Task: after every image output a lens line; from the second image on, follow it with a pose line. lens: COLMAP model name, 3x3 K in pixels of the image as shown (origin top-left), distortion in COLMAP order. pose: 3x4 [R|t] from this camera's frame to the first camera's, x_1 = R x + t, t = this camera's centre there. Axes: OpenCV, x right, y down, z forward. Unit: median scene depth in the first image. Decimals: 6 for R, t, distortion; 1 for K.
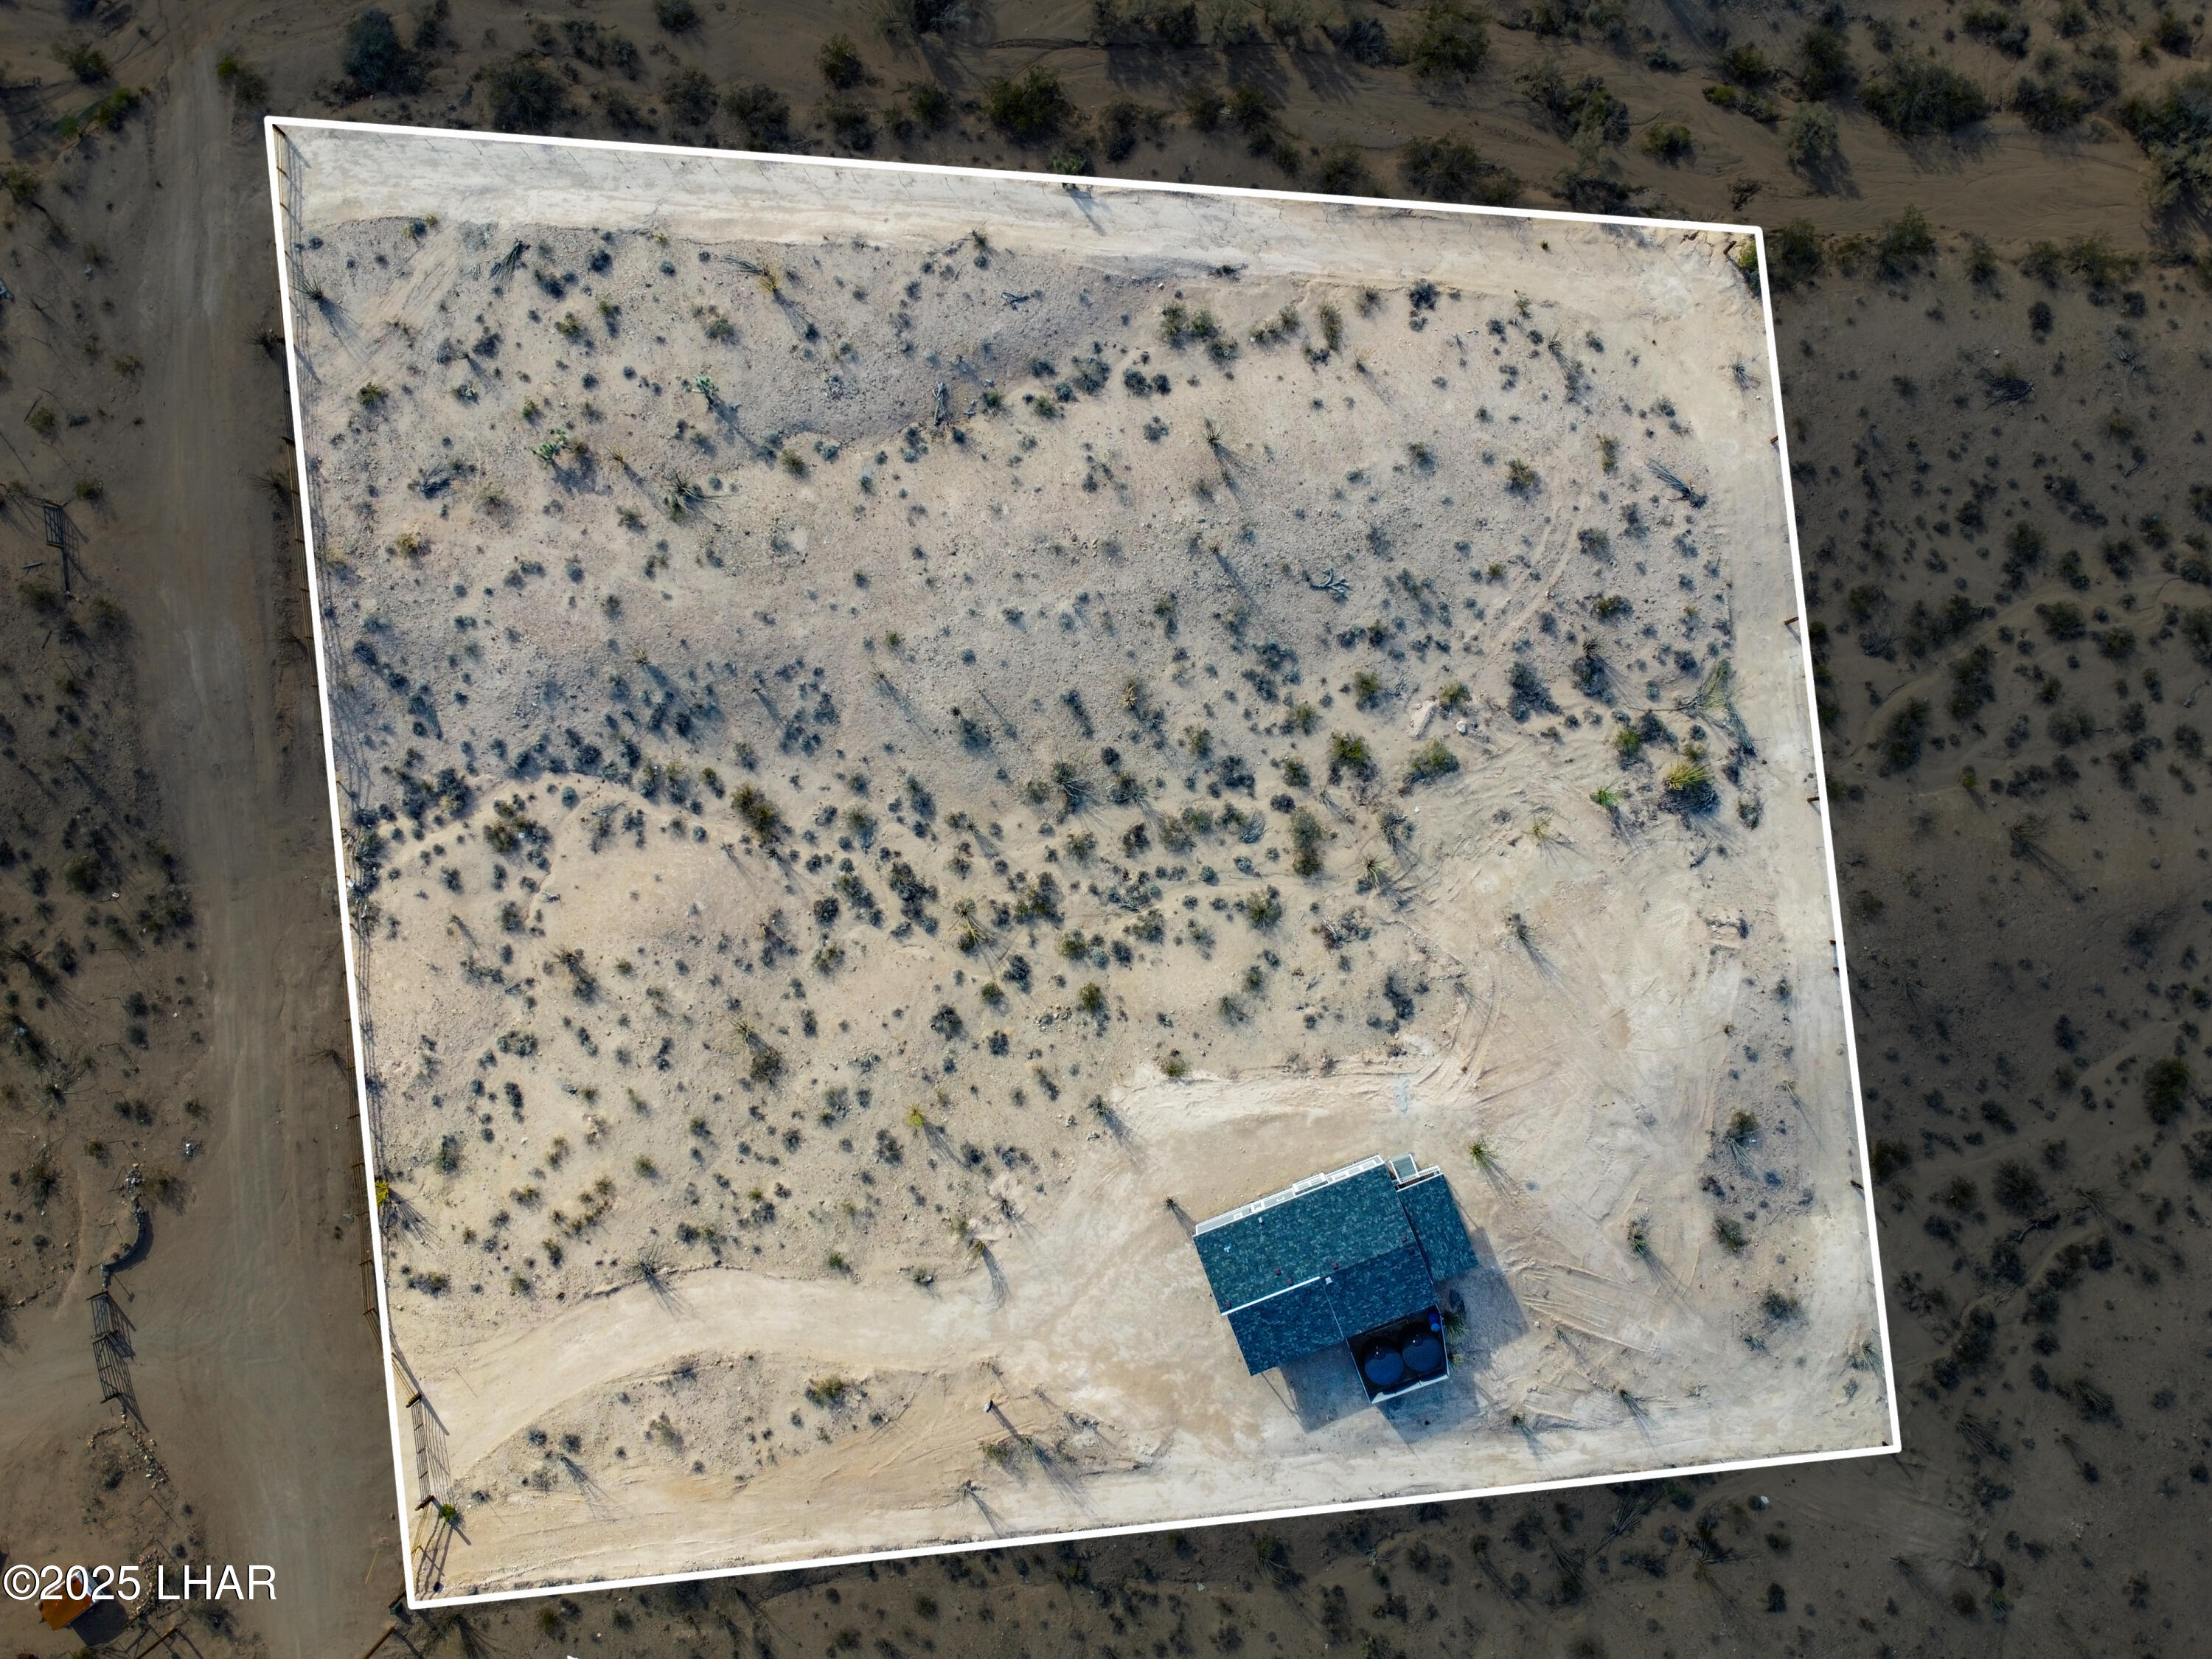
lens RADIAL K [[1662.6, 0, 1106.0], [0, 1662.6, 829.5], [0, 0, 1]] dist [0.002253, 0.003276]
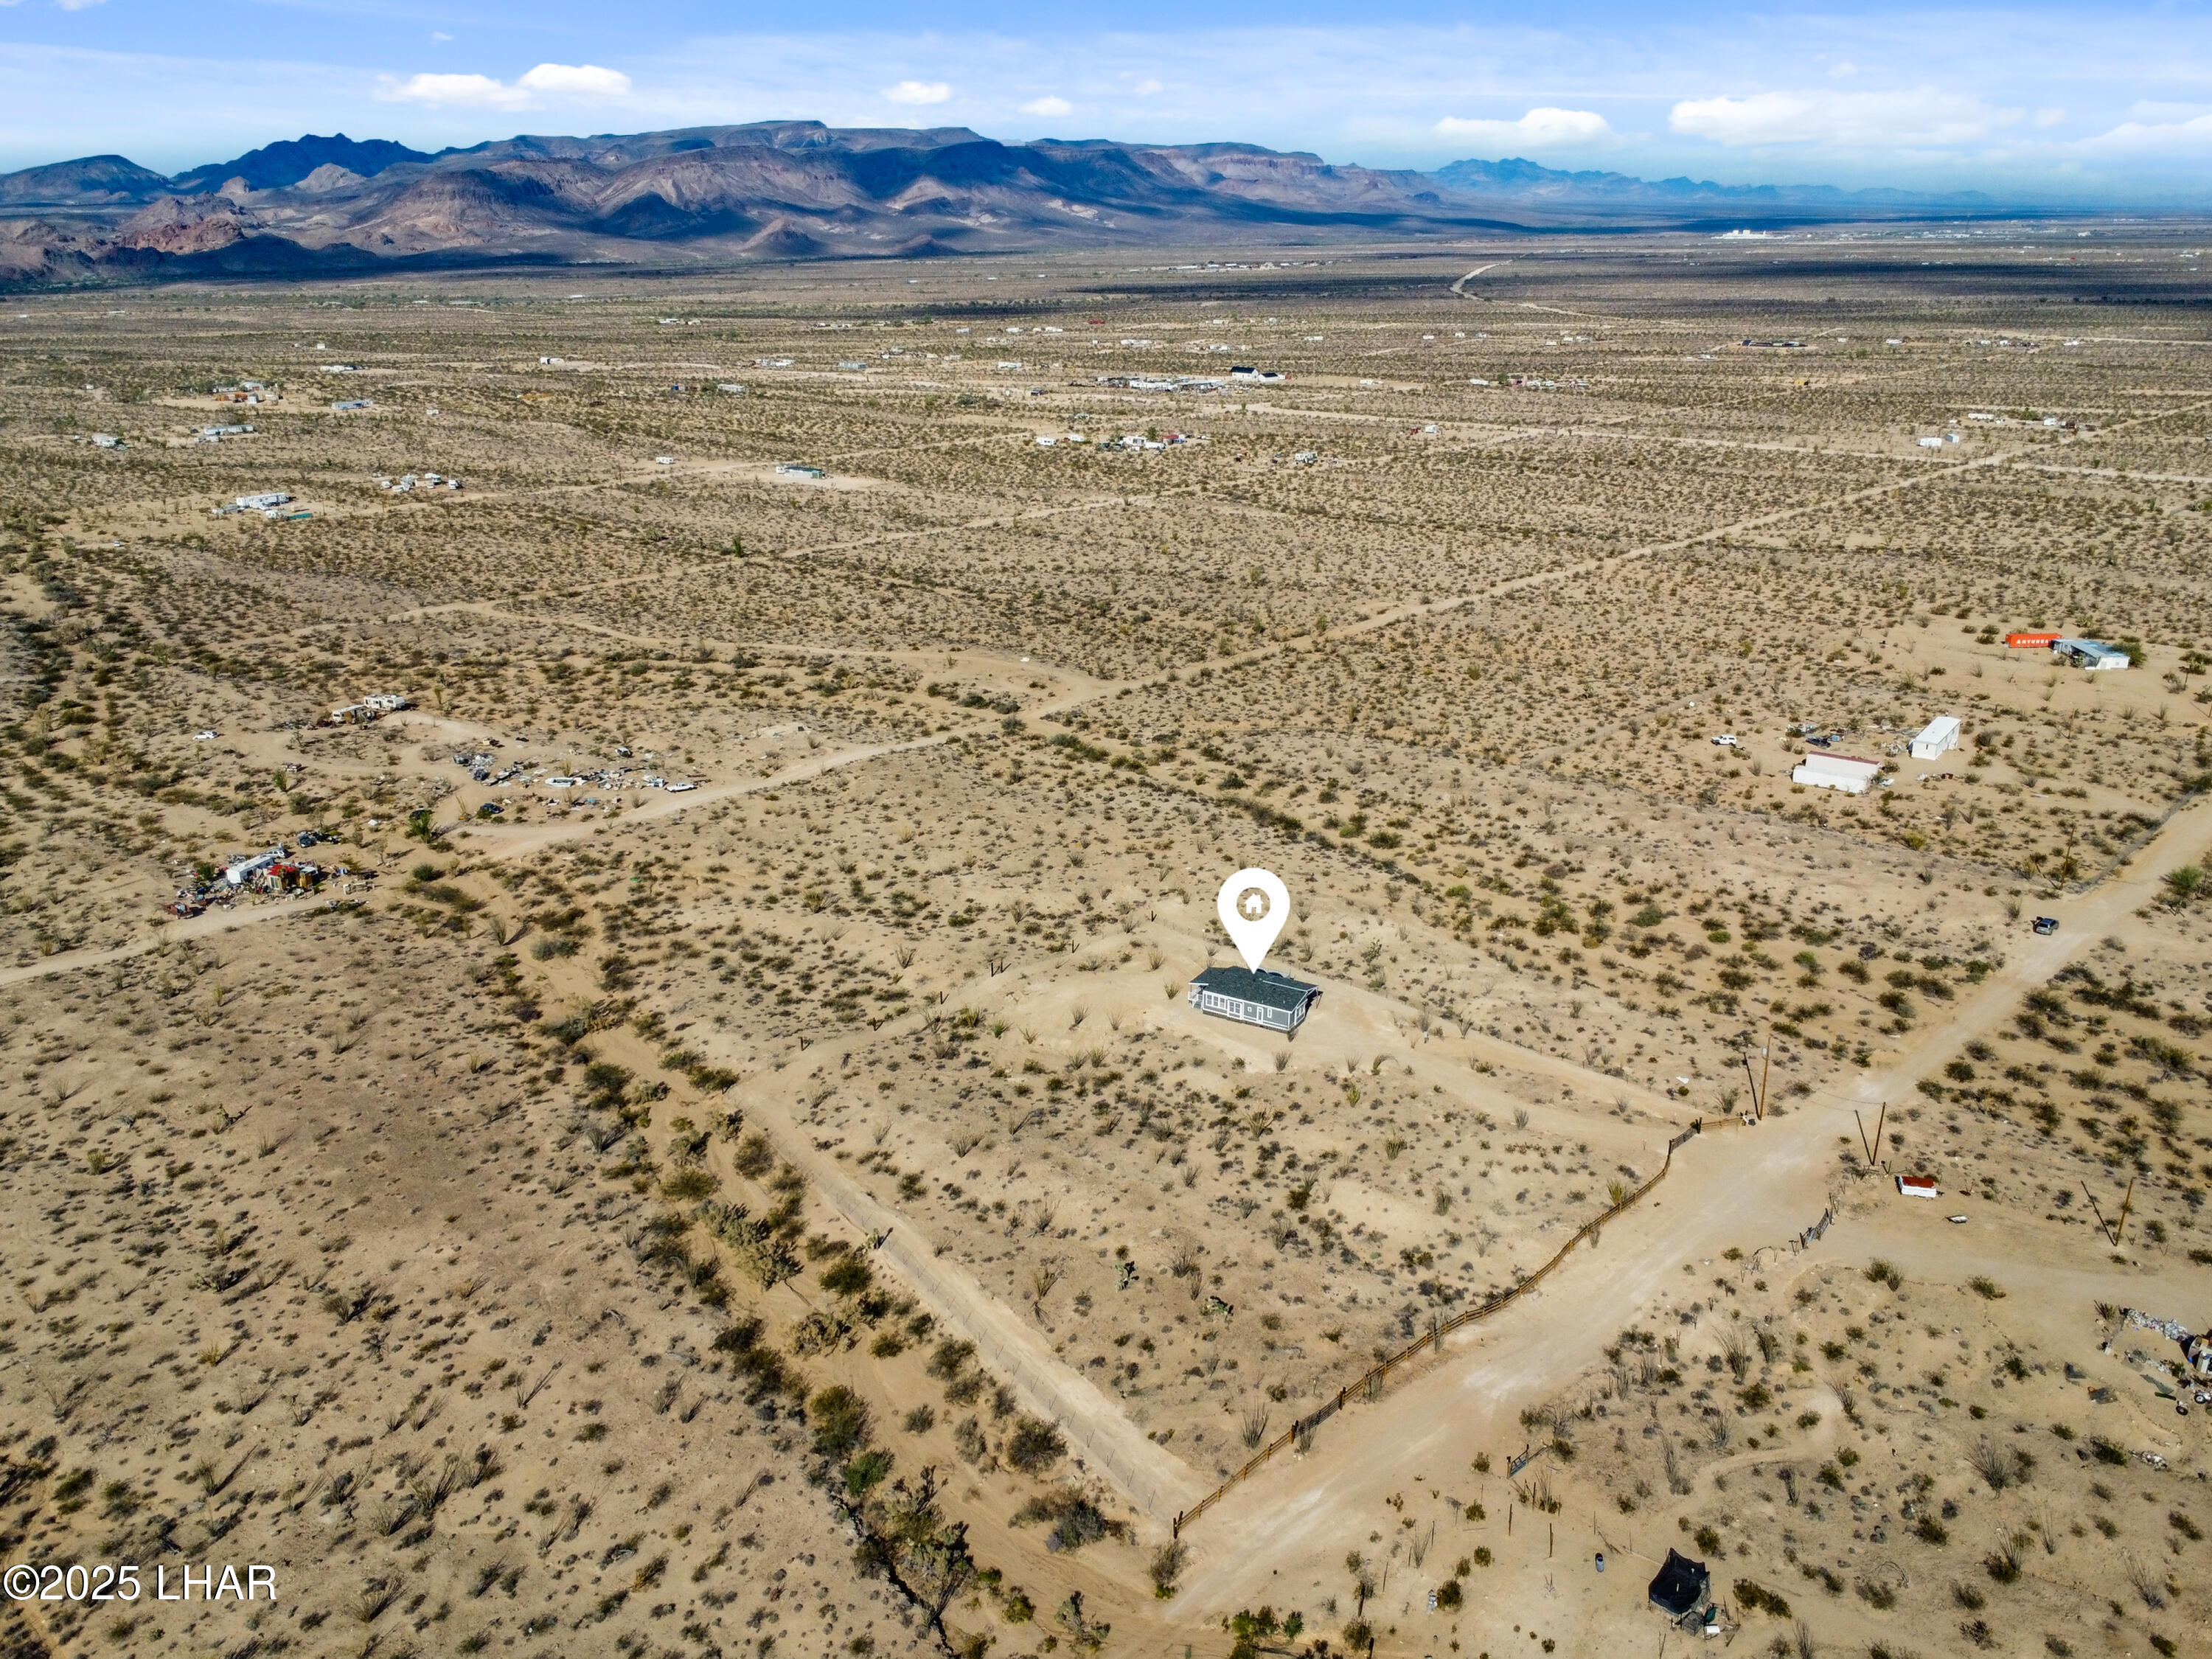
lens RADIAL K [[1771.6, 0, 1108.4], [0, 1771.6, 799.6], [0, 0, 1]] dist [0.007600, -0.000856]
pose [[-0.625532, -0.225967, 0.746759, -1.335898], [0.780184, -0.186967, 0.596956, -1.151374], [0.004727, 0.956024, 0.293249, 0.095024]]
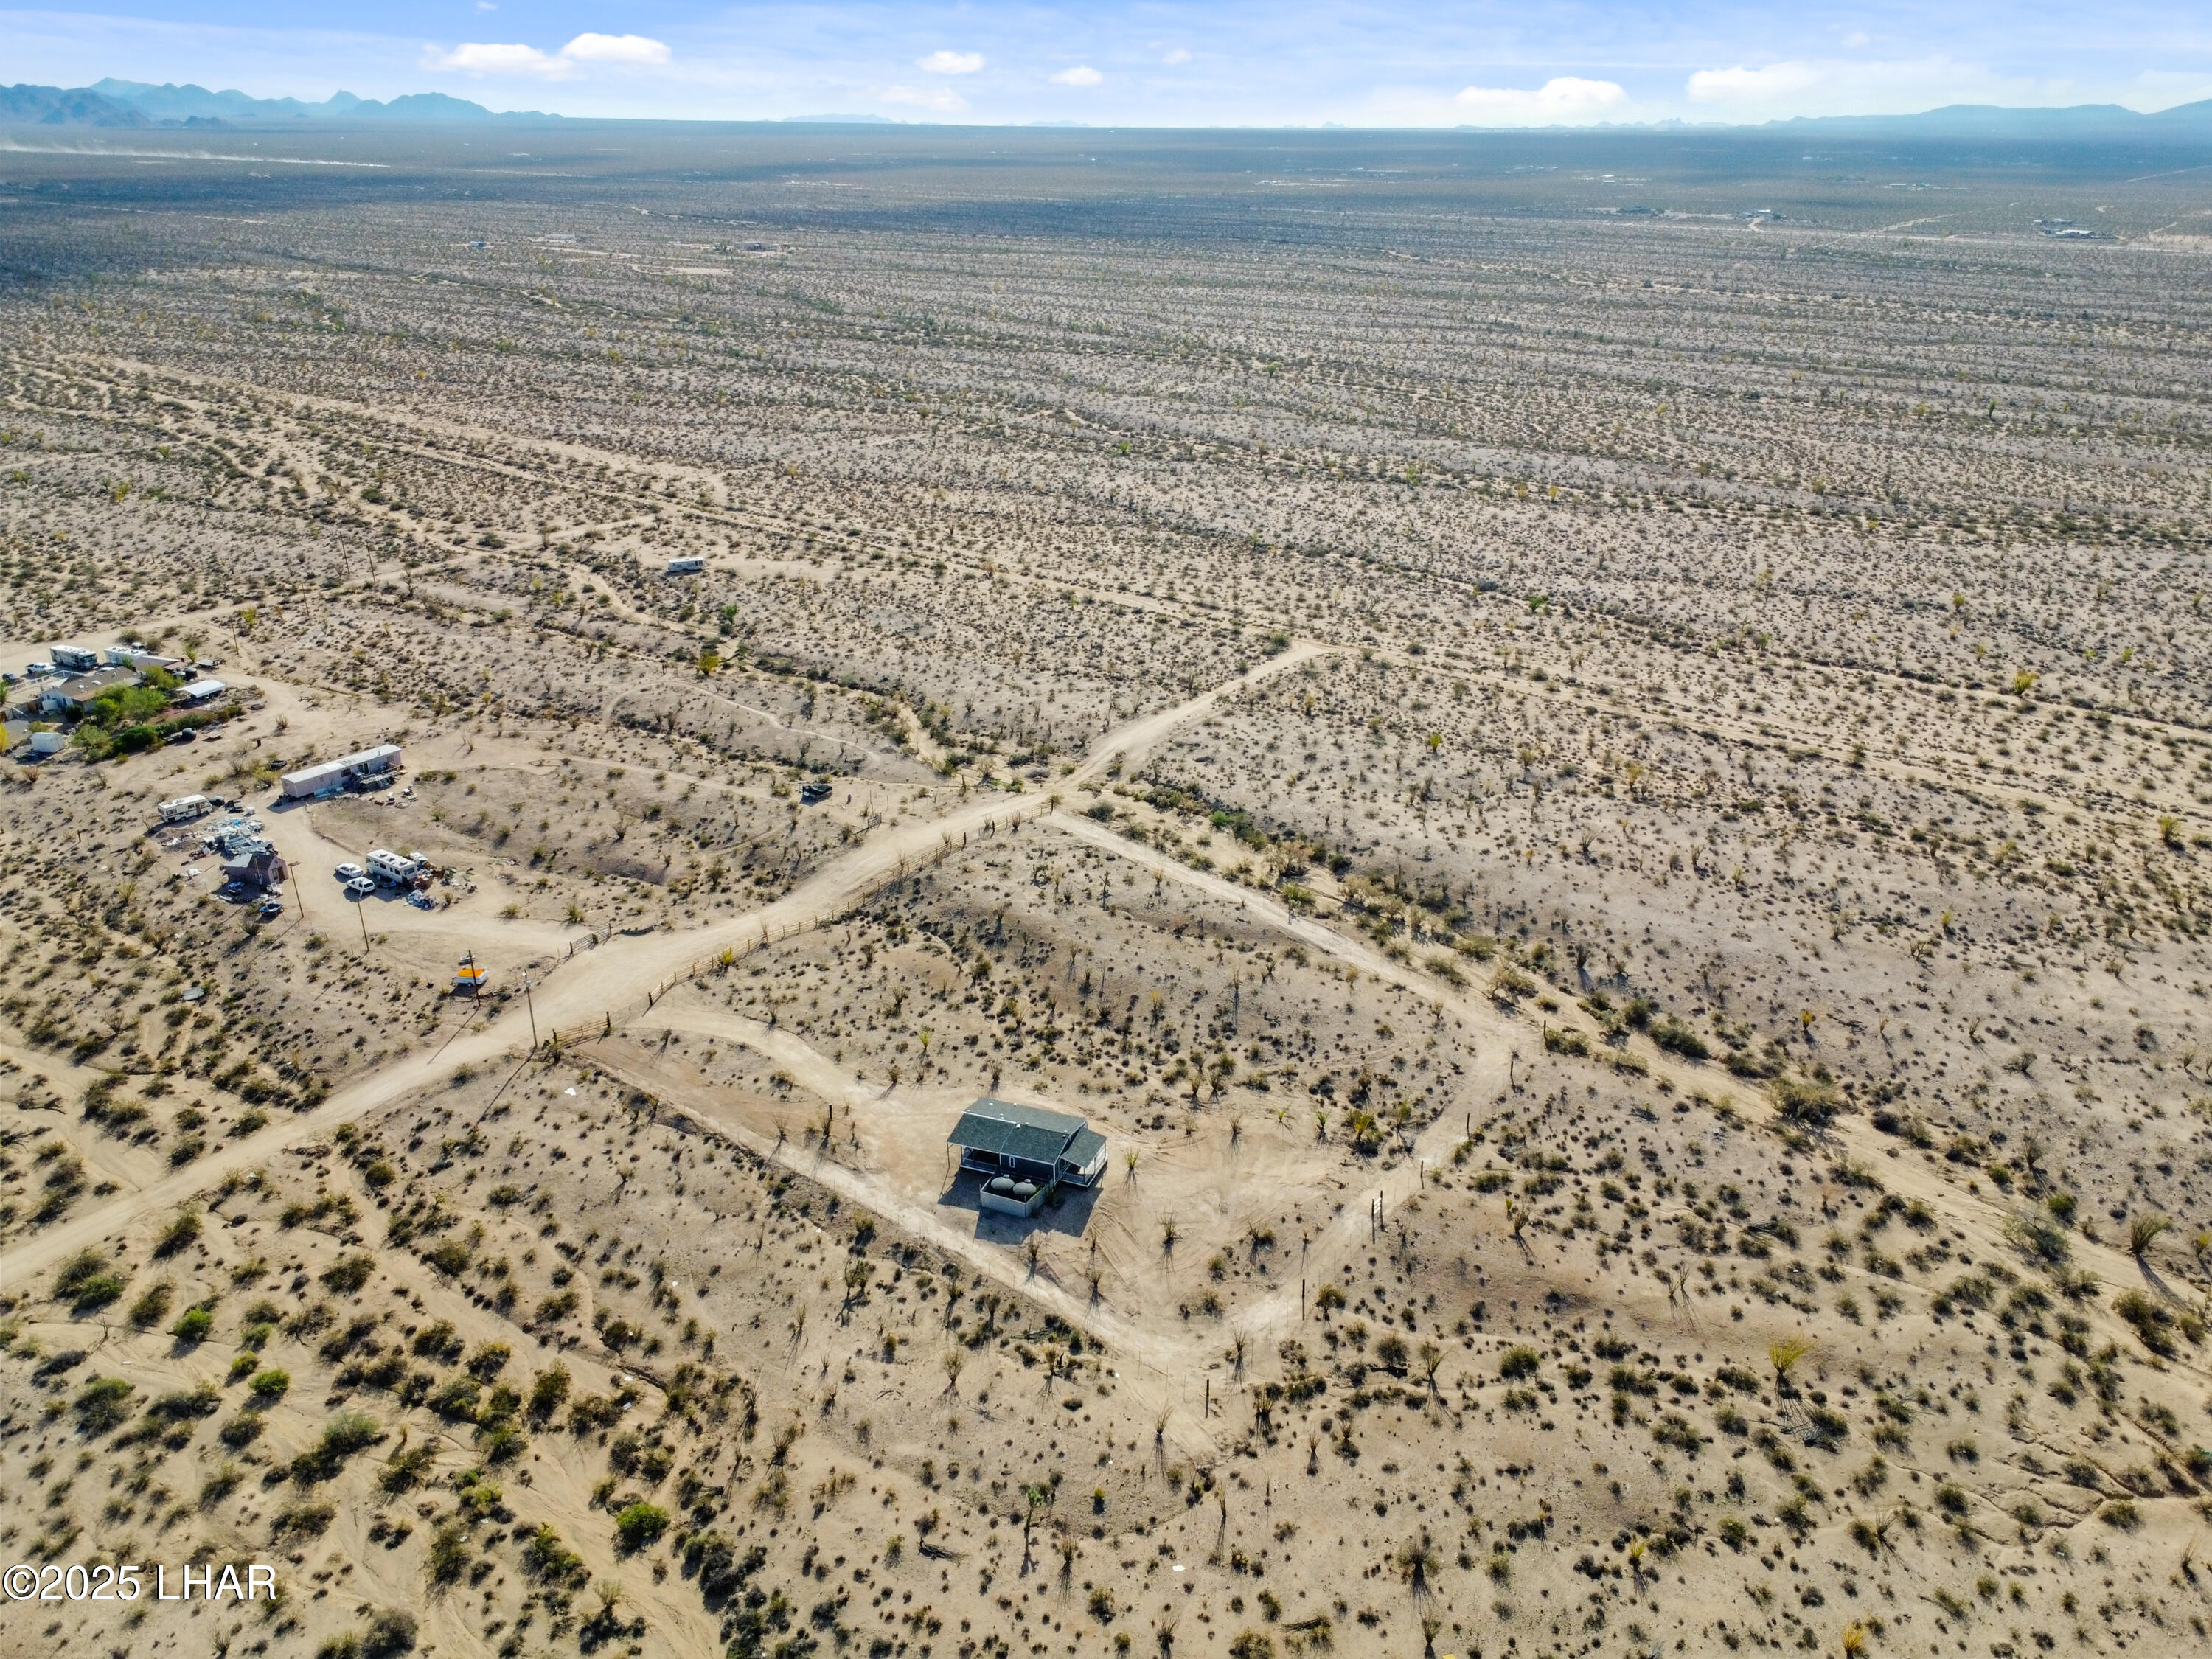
lens RADIAL K [[1662.6, 0, 1106.0], [0, 1662.6, 829.5], [0, 0, 1]] dist [0.002253, 0.003276]
pose [[0.730591, 0.284427, -0.620756, 1.131907], [-0.682811, 0.301063, -0.665680, 1.208130], [-0.002450, 0.910199, 0.414163, -0.004915]]
